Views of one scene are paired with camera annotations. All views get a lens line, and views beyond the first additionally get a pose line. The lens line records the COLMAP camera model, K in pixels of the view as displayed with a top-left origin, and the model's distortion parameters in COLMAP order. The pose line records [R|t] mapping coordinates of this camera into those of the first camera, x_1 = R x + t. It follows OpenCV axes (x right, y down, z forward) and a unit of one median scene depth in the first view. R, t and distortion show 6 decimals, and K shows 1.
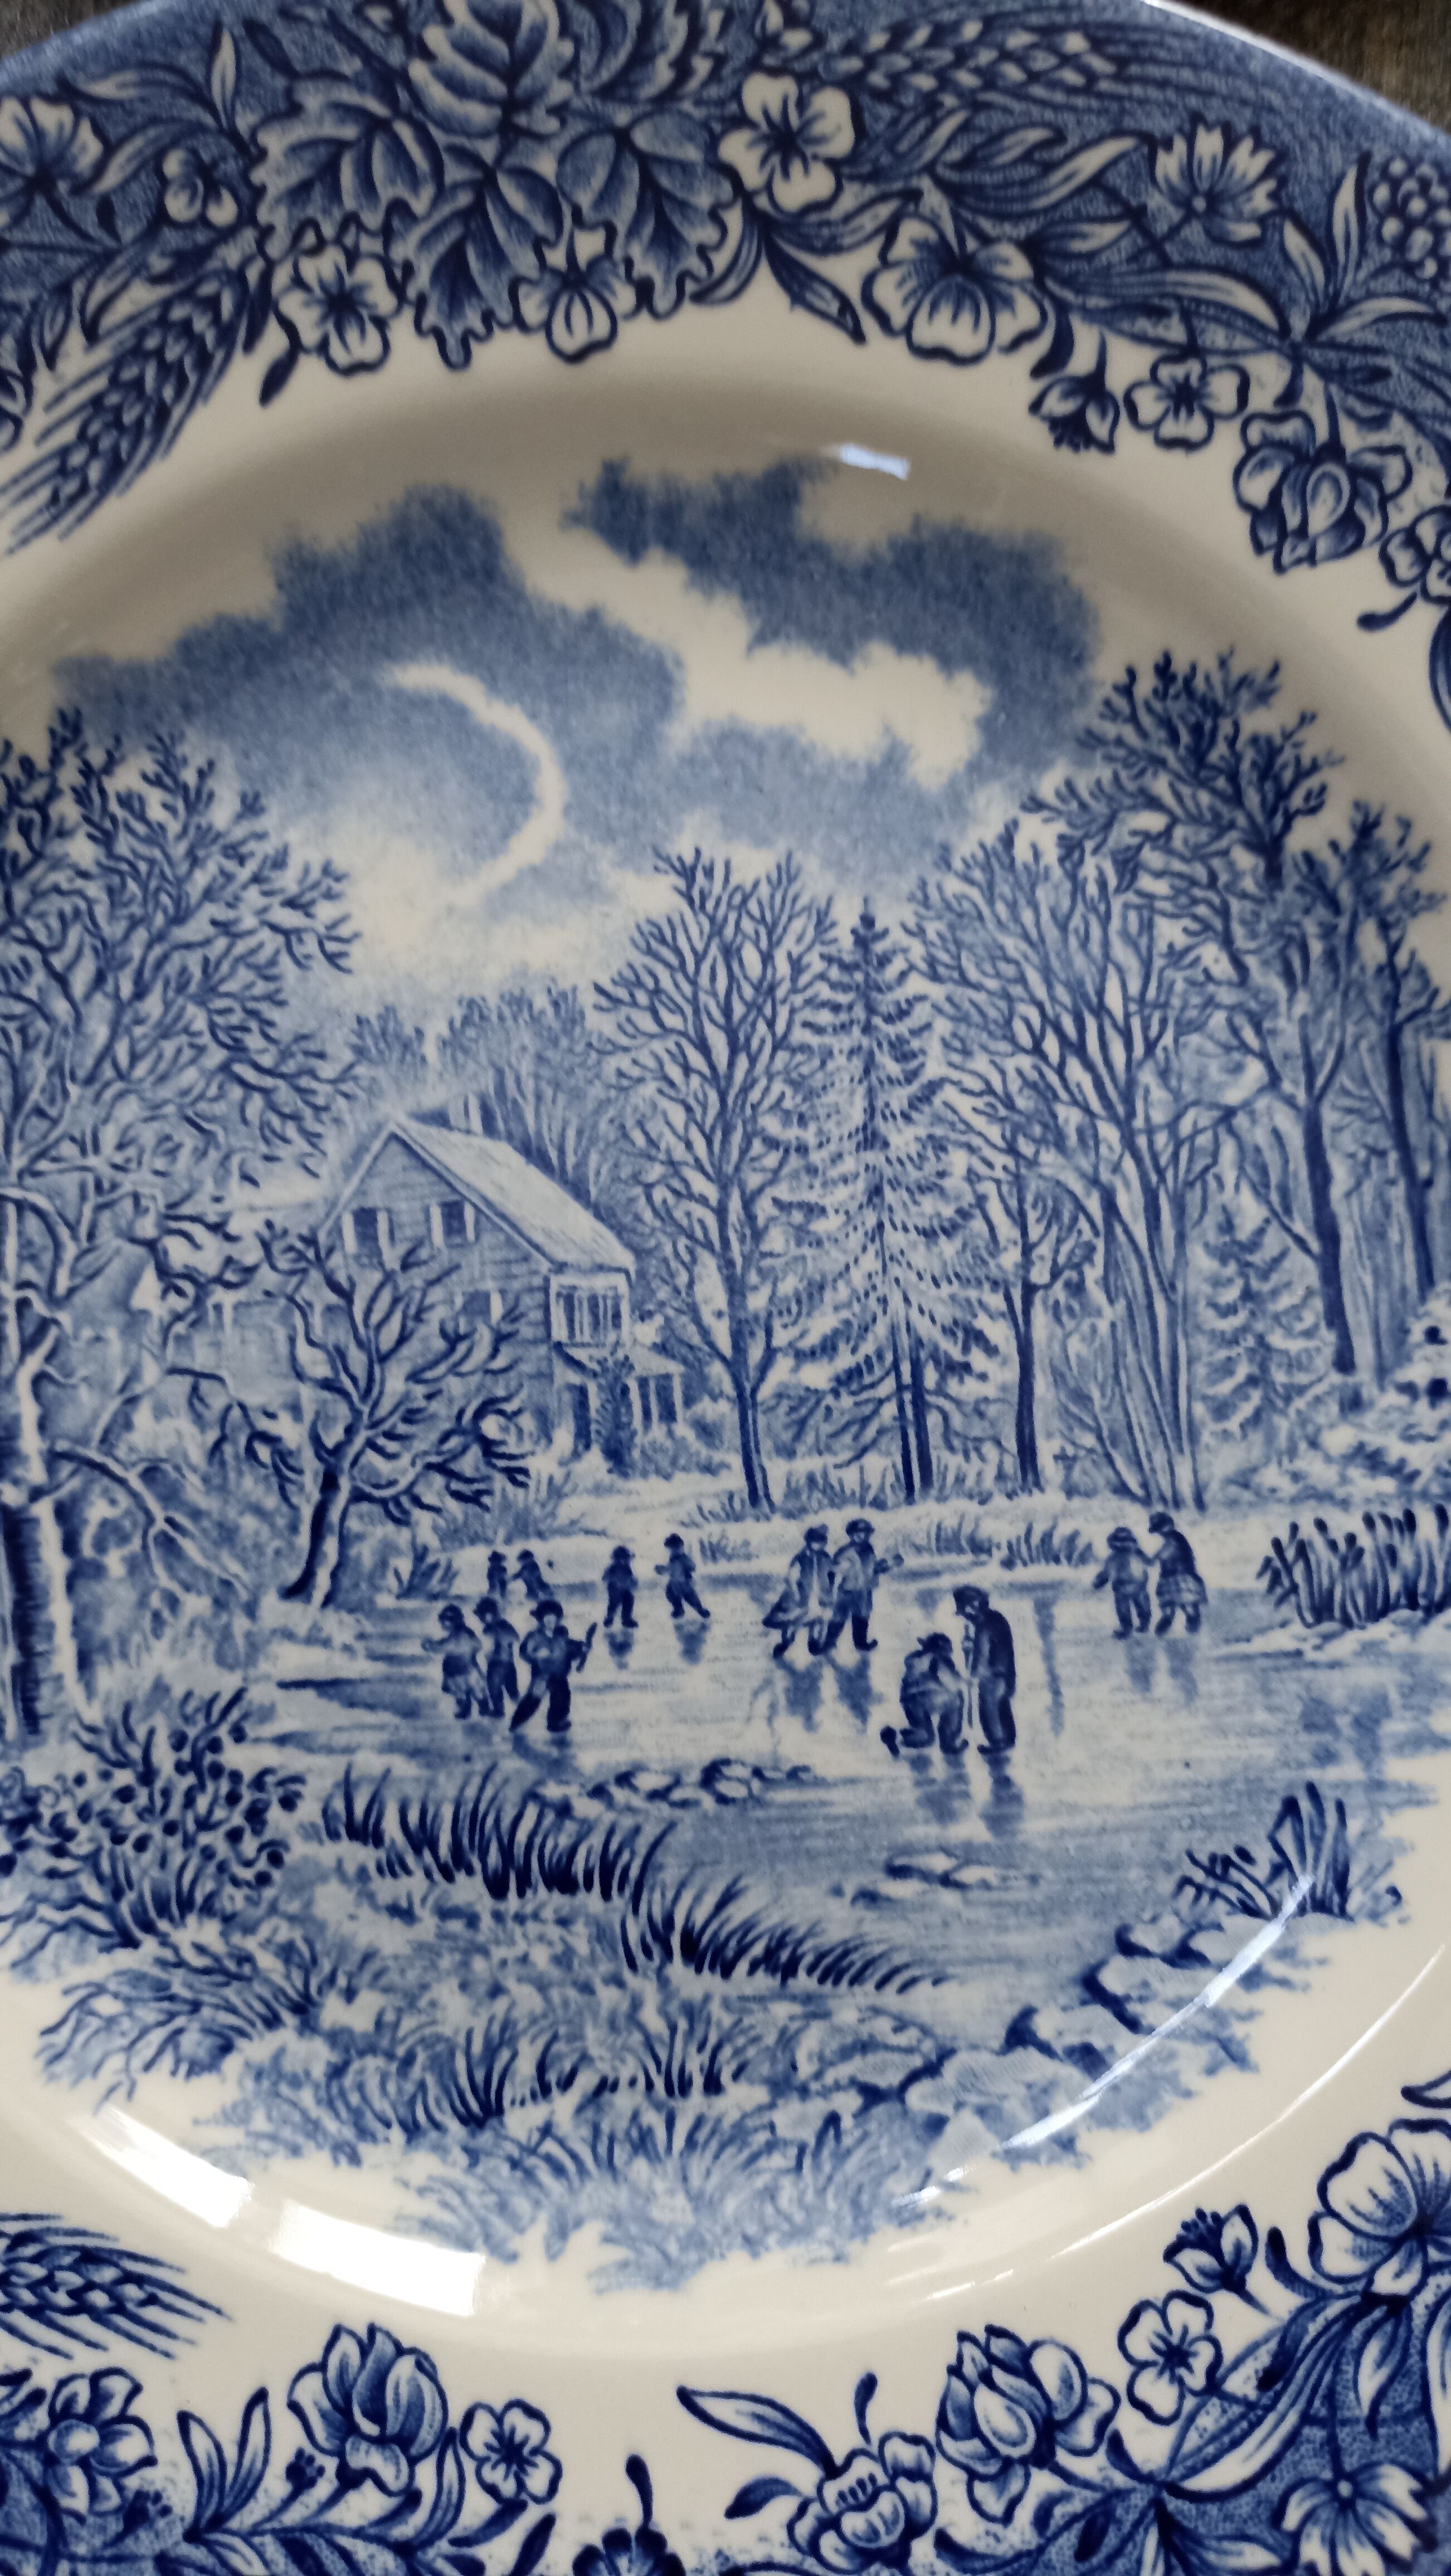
lens RADIAL K [[1879.1, 0, 703.4], [0, 1879.1, 1359.5], [0, 0, 1]] dist [-0.077934, 0.014393]
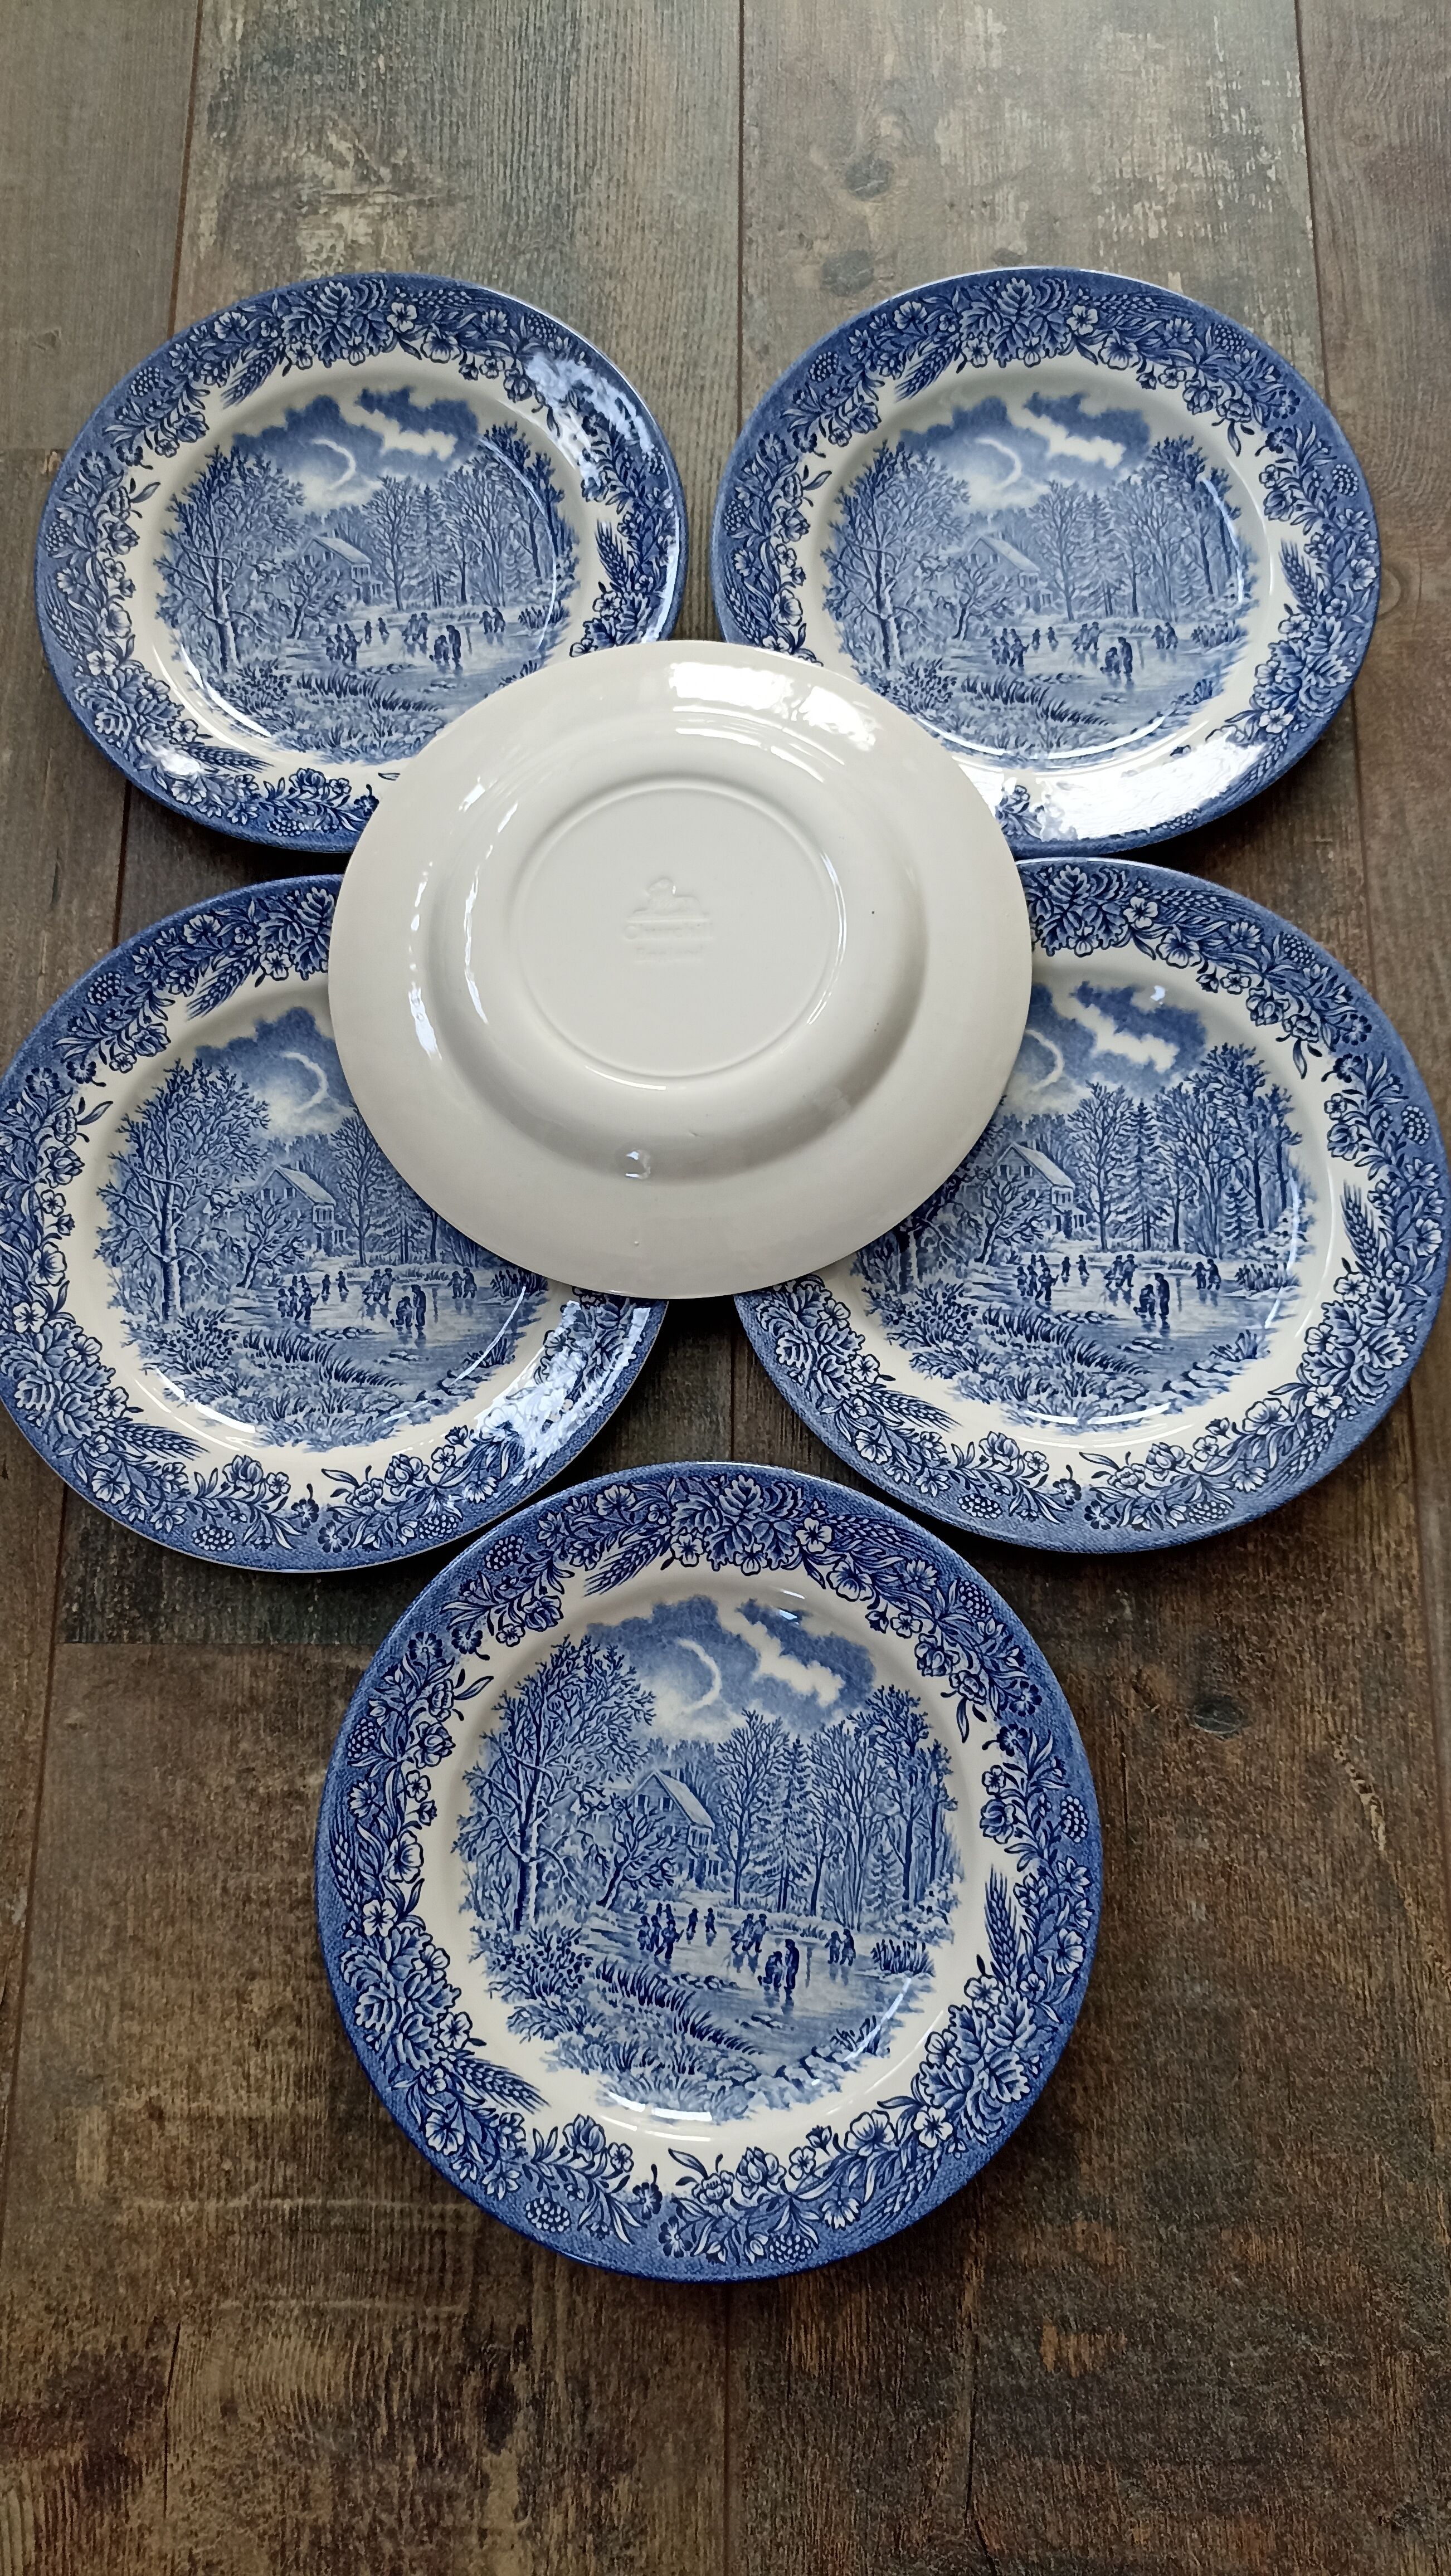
lens RADIAL K [[1821.8, 0, 732.4], [0, 1821.8, 1250.5], [0, 0, 1]] dist [-0.054443, -0.022575]
pose [[0.980797, 0.194274, -0.017160, -0.161234], [-0.193017, 0.954297, -0.228172, -0.325910], [-0.027952, 0.227102, 0.973470, -2.647699]]
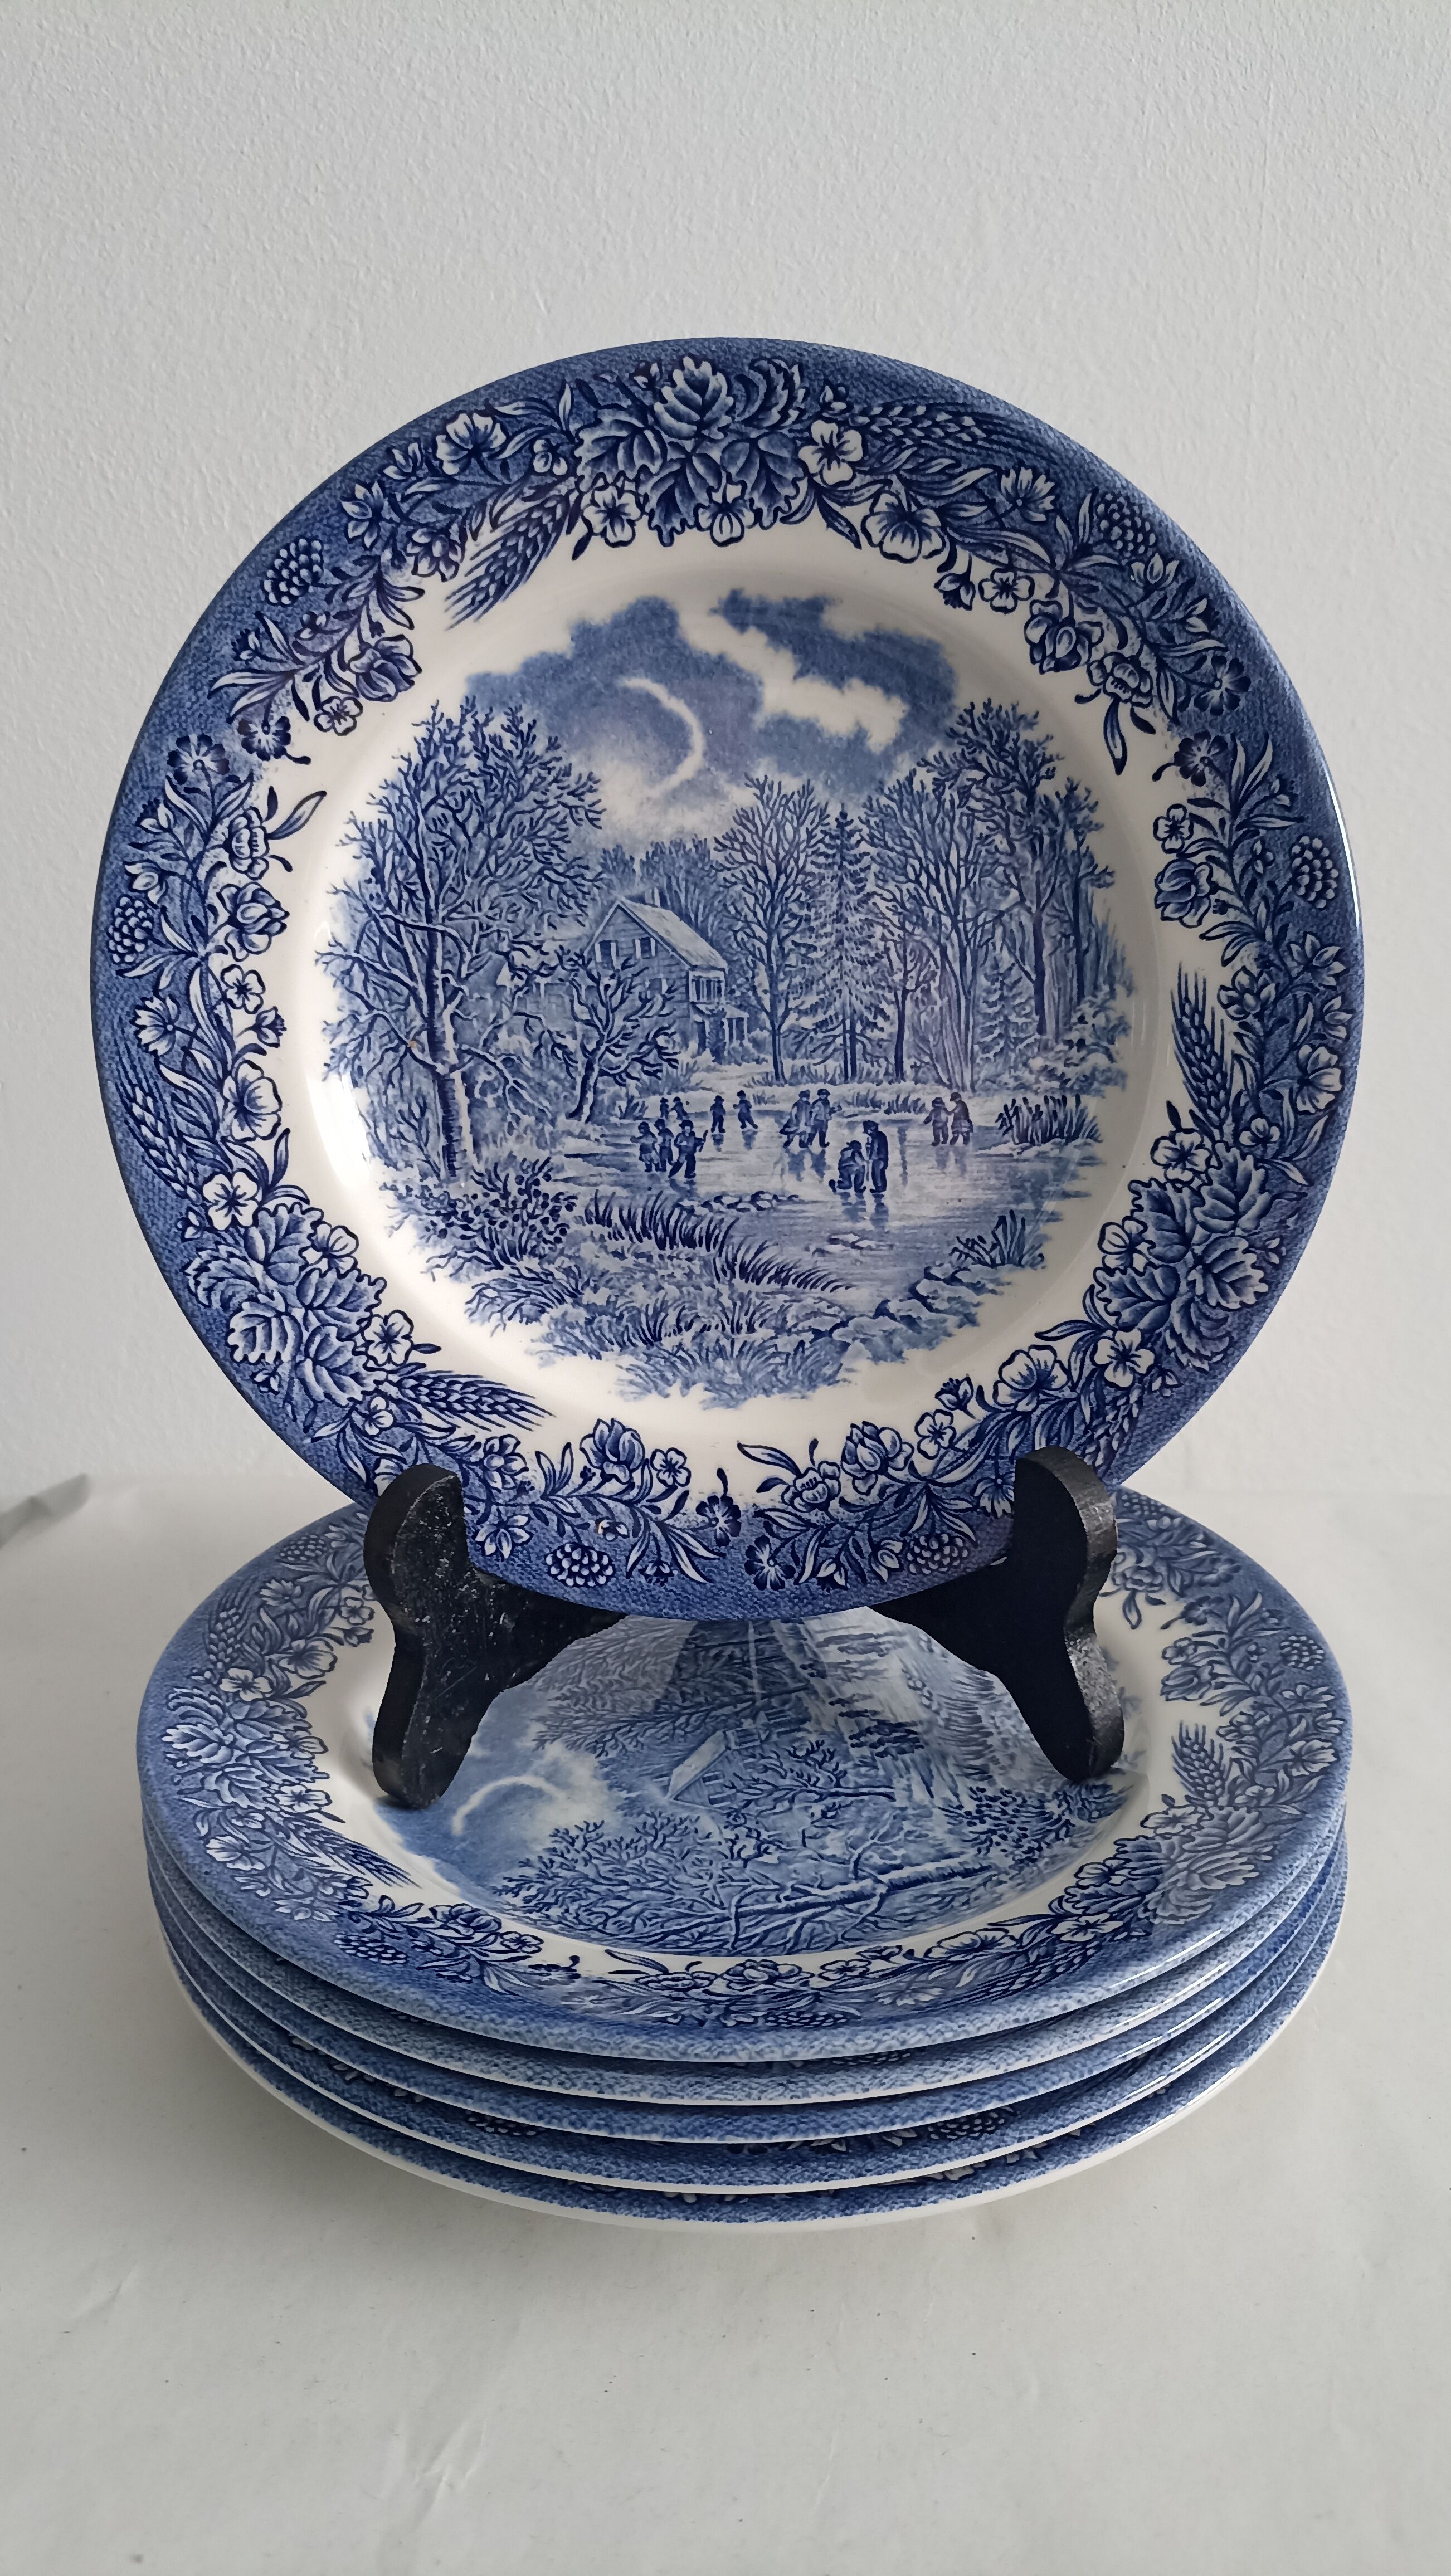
lens RADIAL K [[1821.8, 0, 706.5], [0, 1821.8, 1274.2], [0, 0, 1]] dist [-0.054443, -0.022575]
pose [[0.997166, 0.020544, 0.072370, -0.218437], [-0.038700, 0.965025, 0.259286, -0.270343], [-0.064512, -0.261352, 0.963085, -1.192166]]
